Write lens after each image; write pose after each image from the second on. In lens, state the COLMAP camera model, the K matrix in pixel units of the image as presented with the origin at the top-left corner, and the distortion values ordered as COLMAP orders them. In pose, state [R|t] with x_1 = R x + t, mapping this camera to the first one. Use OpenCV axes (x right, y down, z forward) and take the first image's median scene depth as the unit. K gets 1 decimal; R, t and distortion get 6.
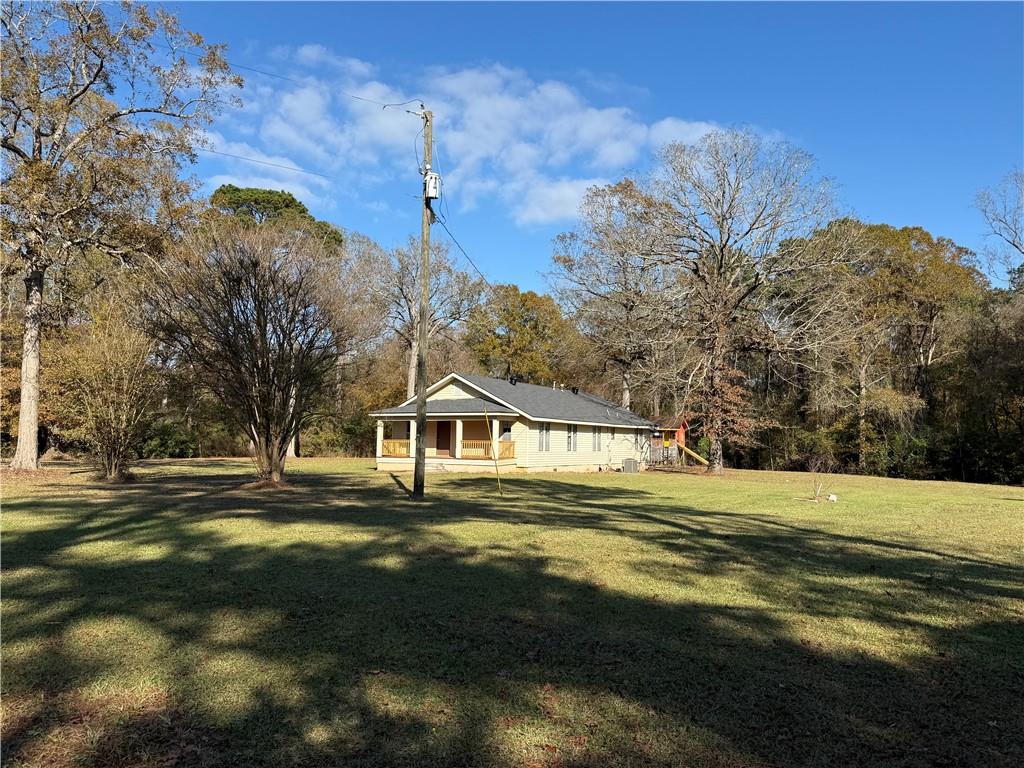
lens RADIAL K [[773.0, 0, 512.0], [0, 773.0, 384.0], [0, 0, 1]] dist [0.148360, -0.231125]
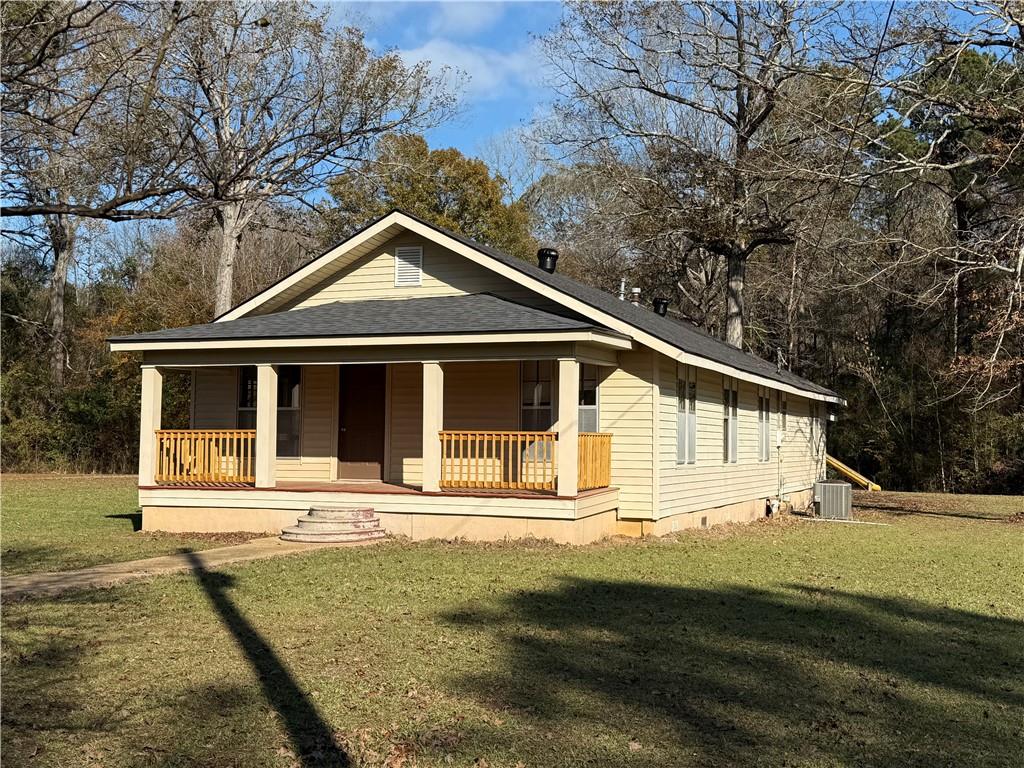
lens RADIAL K [[1207.1, 0, 510.4], [0, 1207.1, 382.5], [0, 0, 1]] dist [0.151866, -0.239665]
pose [[0.992580, 0.002408, 0.121567, -0.090598], [-0.005756, 0.999613, 0.027201, 0.040411], [-0.121455, -0.027699, 0.992210, 0.523190]]
